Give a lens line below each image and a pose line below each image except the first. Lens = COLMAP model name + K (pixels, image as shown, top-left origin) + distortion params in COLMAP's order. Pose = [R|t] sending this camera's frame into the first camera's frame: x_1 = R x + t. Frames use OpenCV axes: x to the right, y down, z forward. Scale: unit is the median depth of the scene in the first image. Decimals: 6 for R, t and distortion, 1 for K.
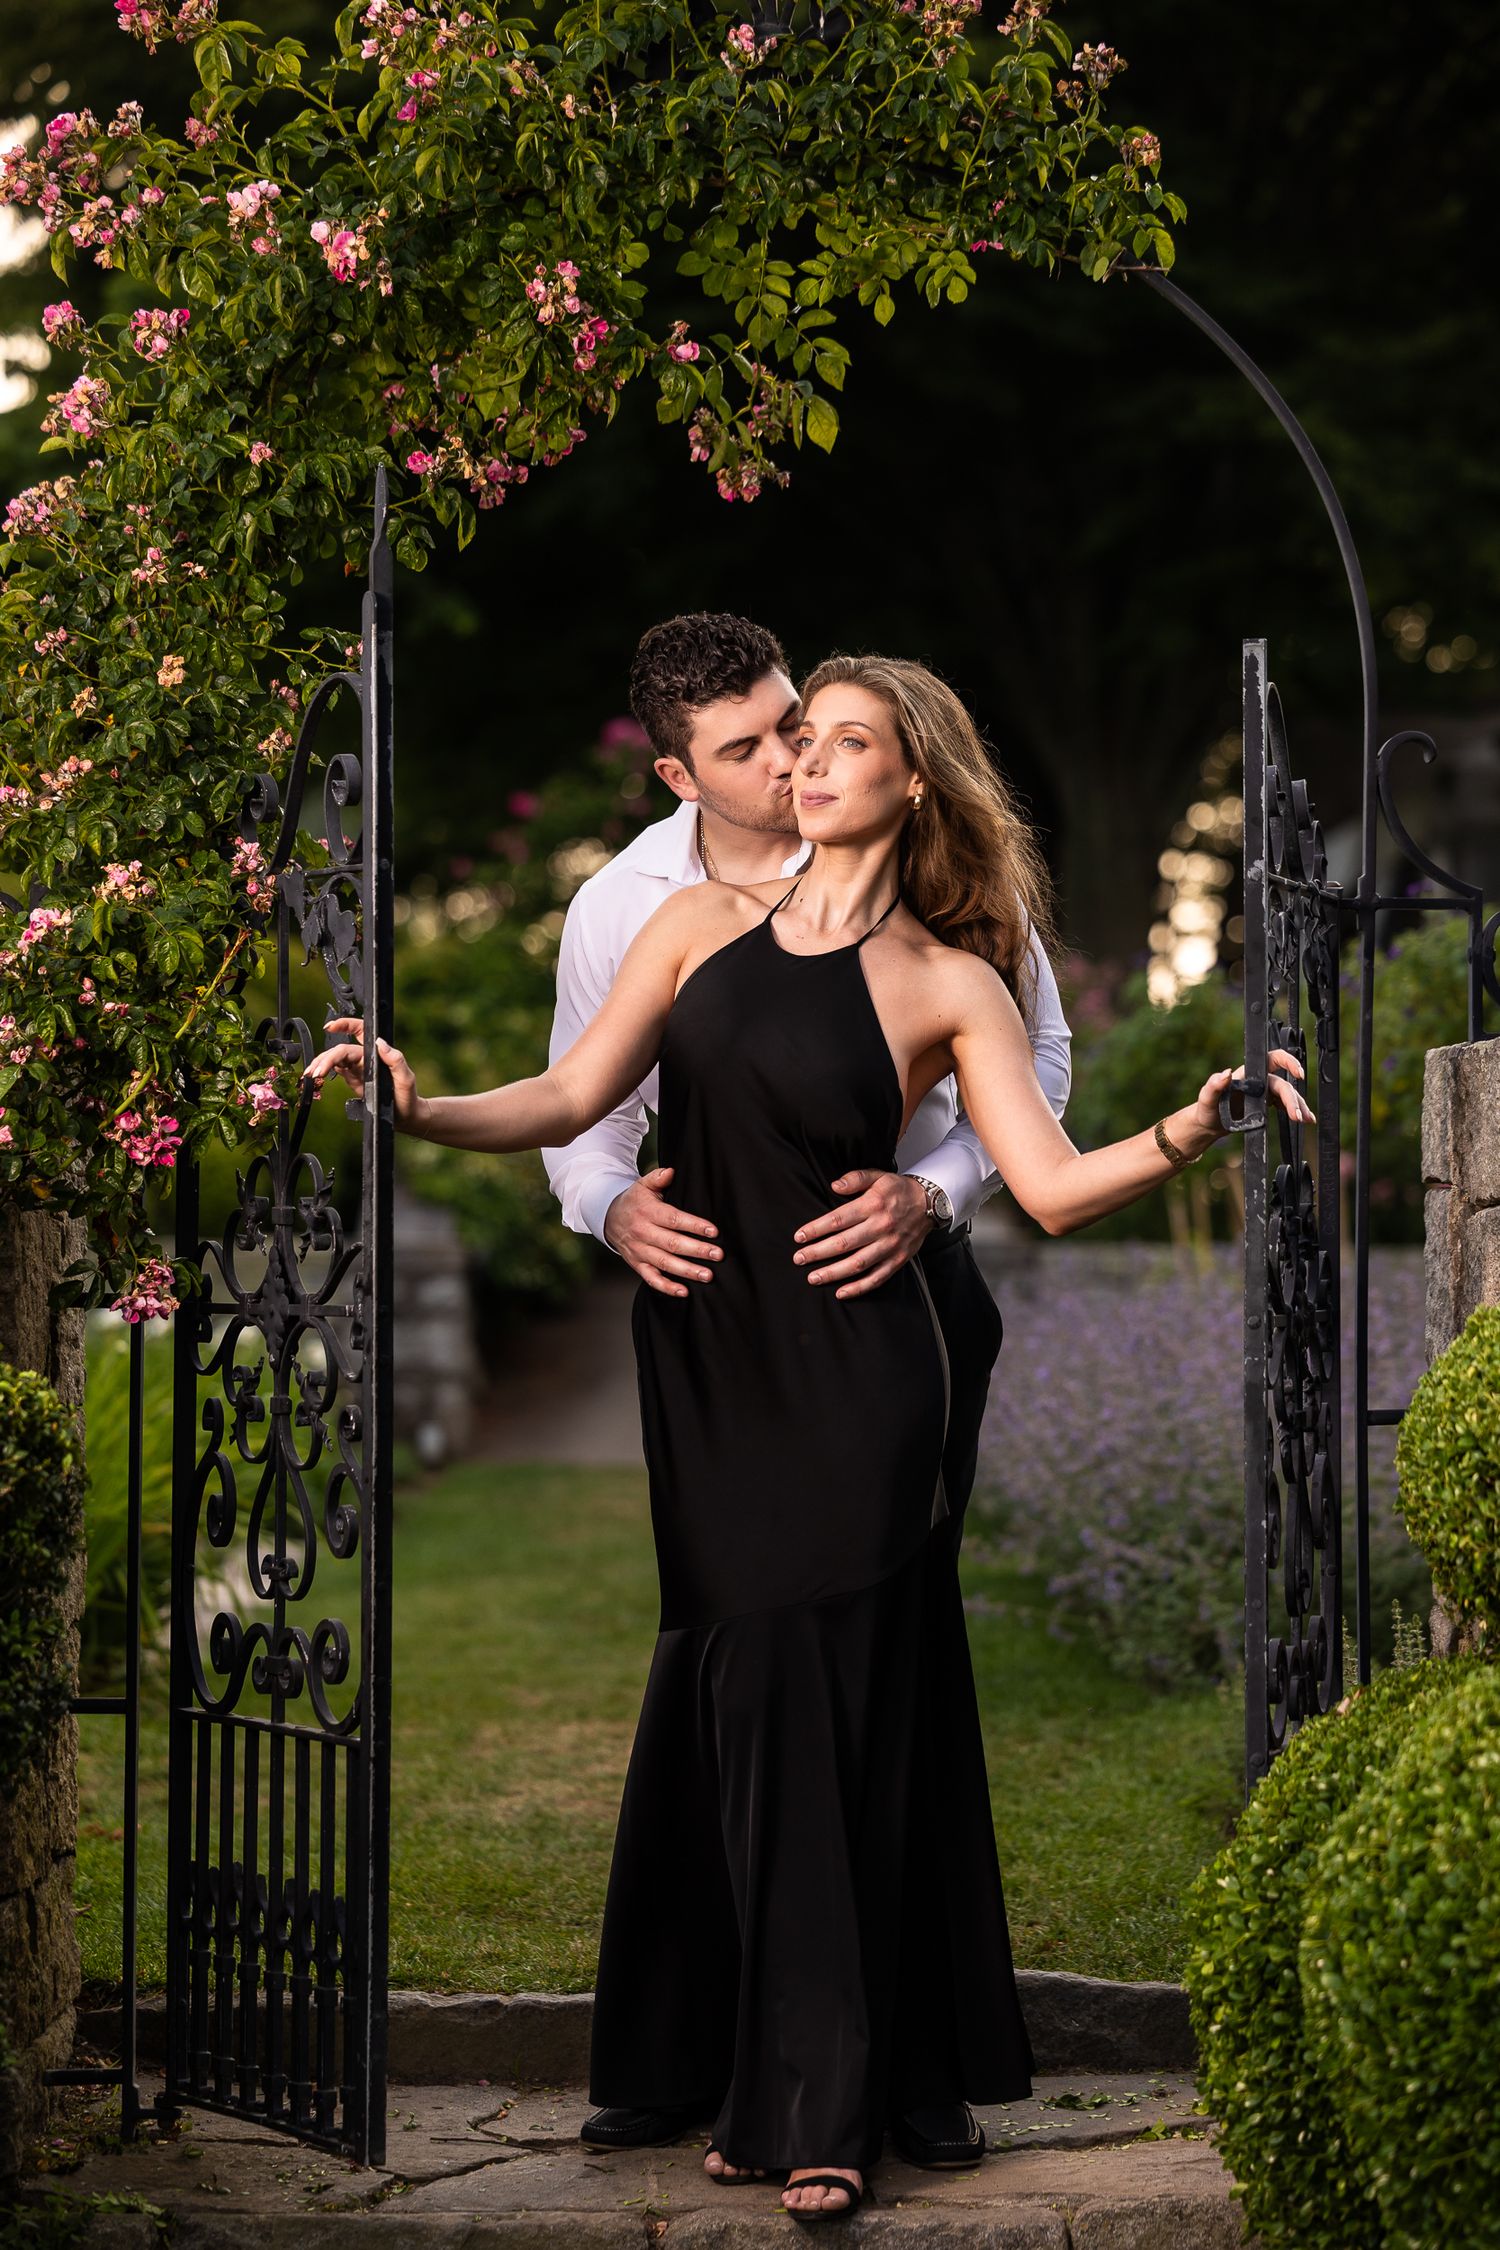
lens RADIAL K [[7349.0, 0, 719.8], [0, 7349.0, 1241.4], [0, 0, 1]] dist [-0.095362, 0.000000]
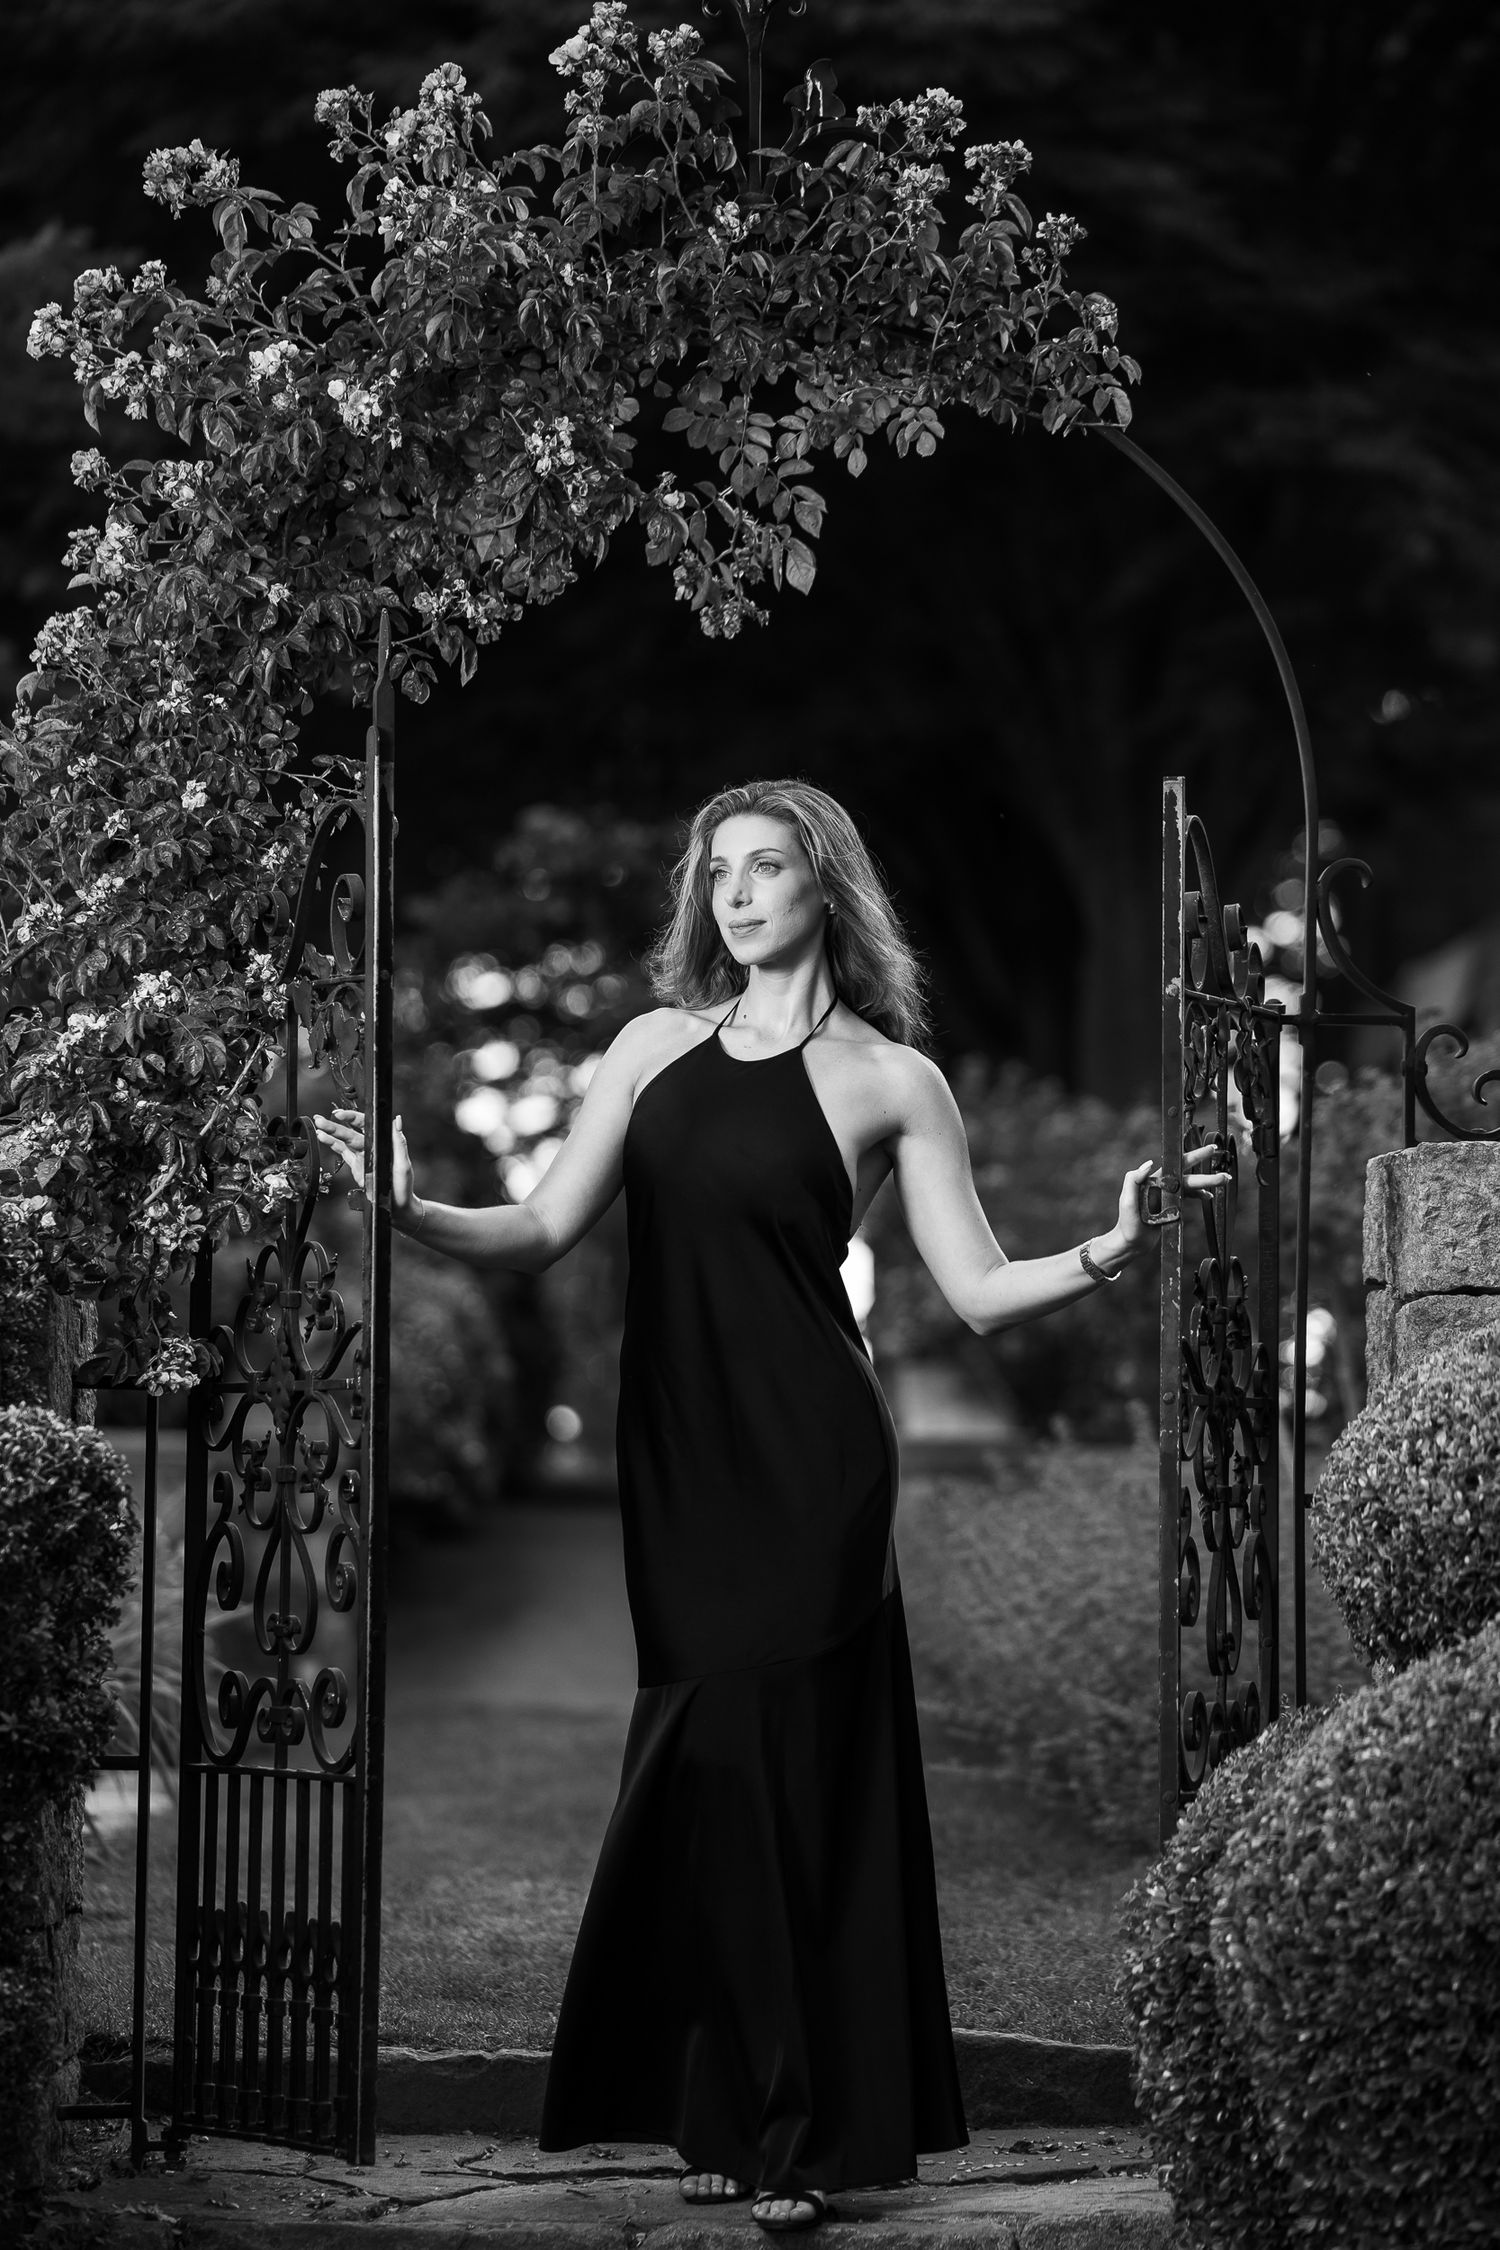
lens RADIAL K [[13098.2, 0, 752.0], [0, 13098.2, 1123.9], [0, 0, 1]] dist [-0.071372, 0.000000]
pose [[0.999886, 0.007355, 0.013204, -0.017723], [-0.006792, 0.999089, -0.042139, 0.050408], [-0.013502, 0.042044, 0.999025, -0.909006]]
